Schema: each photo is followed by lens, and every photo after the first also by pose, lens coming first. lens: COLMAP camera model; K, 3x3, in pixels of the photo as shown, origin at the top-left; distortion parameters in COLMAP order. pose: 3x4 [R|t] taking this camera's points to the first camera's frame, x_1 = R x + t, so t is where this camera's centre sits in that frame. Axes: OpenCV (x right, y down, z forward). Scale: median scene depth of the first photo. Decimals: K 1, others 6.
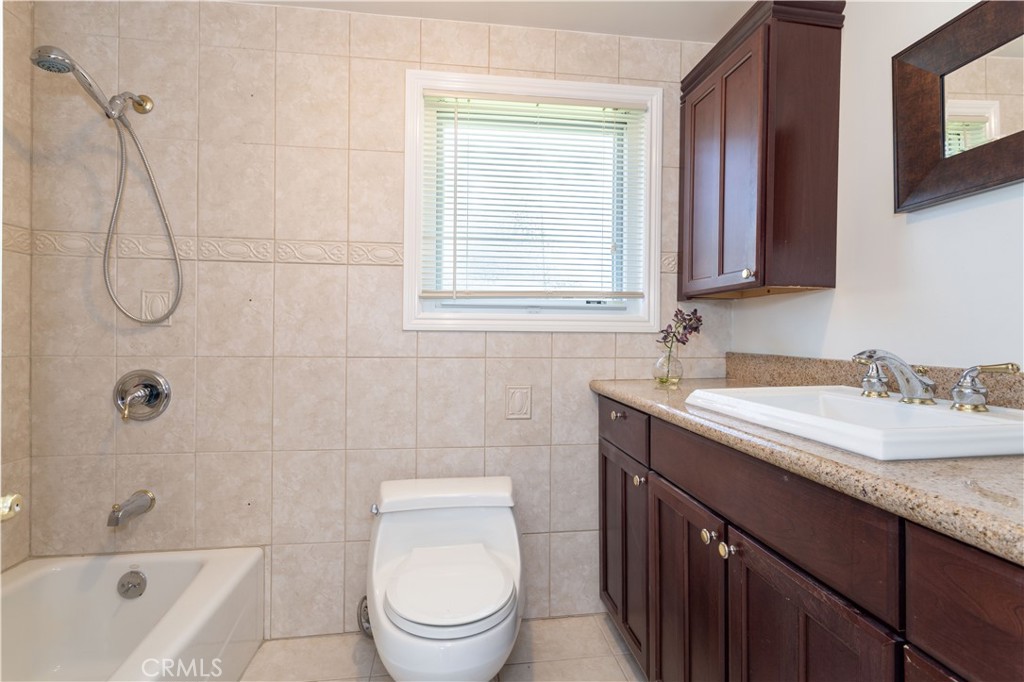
lens RADIAL K [[485.3, 0, 511.5], [0, 485.3, 336.4], [0, 0, 1]] dist [0.005343, 0.000890]
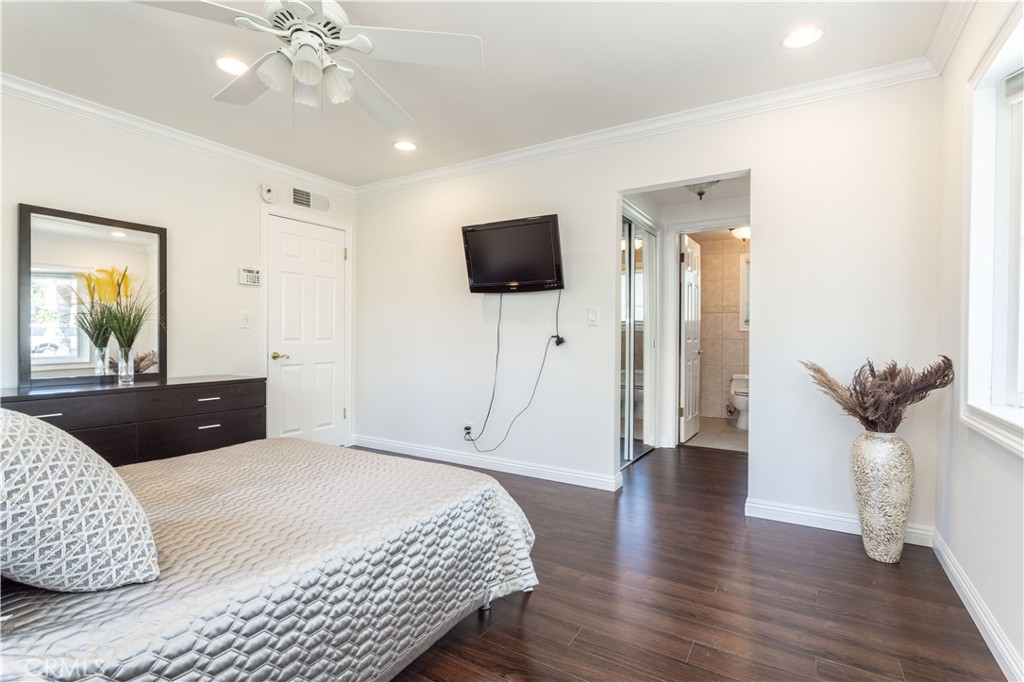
lens RADIAL K [[485.3, 0, 512.6], [0, 485.3, 336.7], [0, 0, 1]] dist [0.005343, 0.000890]
pose [[0.776719, -0.000937, -0.629846, 0.692882], [0.004012, 0.999986, 0.003460, 0.004790], [0.629834, -0.005215, 0.776712, -2.673966]]
